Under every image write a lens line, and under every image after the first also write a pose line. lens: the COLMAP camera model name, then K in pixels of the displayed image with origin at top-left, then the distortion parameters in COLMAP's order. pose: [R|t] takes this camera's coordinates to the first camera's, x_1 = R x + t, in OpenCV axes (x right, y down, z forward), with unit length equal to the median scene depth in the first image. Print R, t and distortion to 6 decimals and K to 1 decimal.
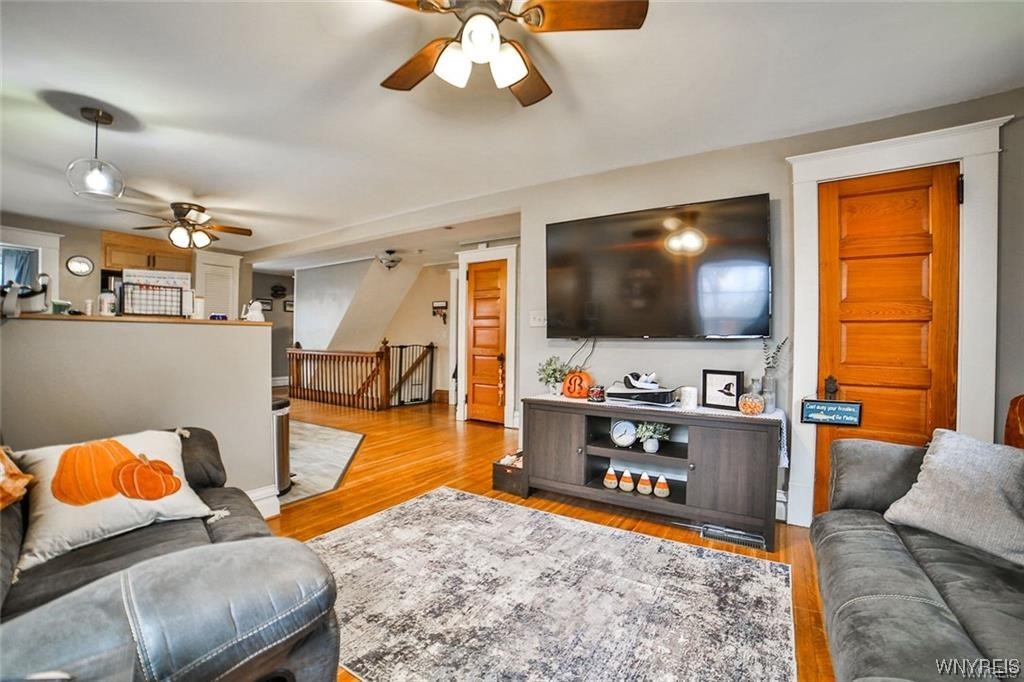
lens RADIAL K [[435.1, 0, 512.0], [0, 435.1, 341.0], [0, 0, 1]] dist [-0.123060, 0.043866]
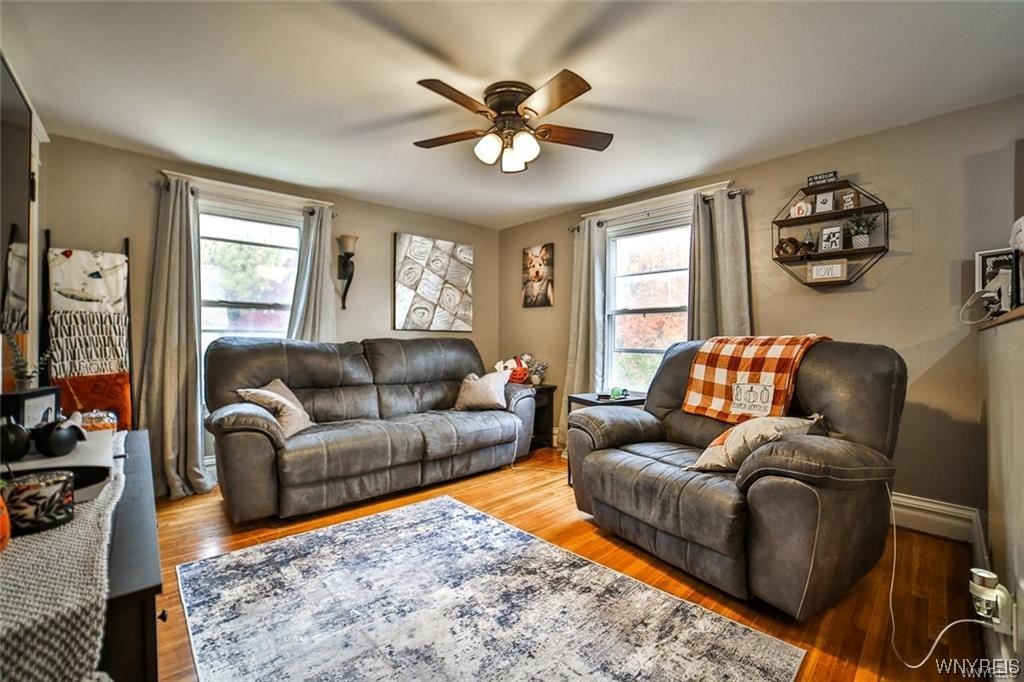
lens RADIAL K [[435.1, 0, 512.0], [0, 435.1, 341.0], [0, 0, 1]] dist [-0.123060, 0.043866]
pose [[-0.966186, -0.016558, 0.257312, -0.351322], [-0.013690, 0.999823, 0.012934, -0.016645], [-0.257481, 0.008974, -0.966242, 1.777444]]
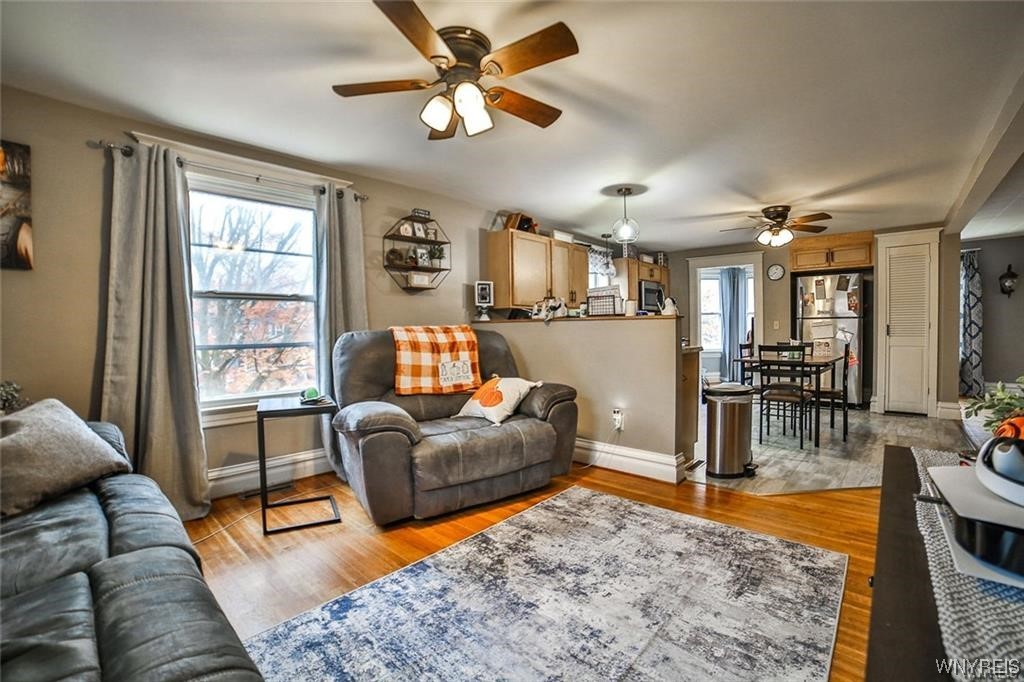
lens RADIAL K [[435.1, 0, 512.0], [0, 435.1, 341.0], [0, 0, 1]] dist [-0.123060, 0.043866]
pose [[-0.179605, 0.019983, -0.983536, 0.856290], [0.003501, 0.999800, 0.019674, 0.000549], [0.983732, 0.000090, -0.179640, 0.994258]]
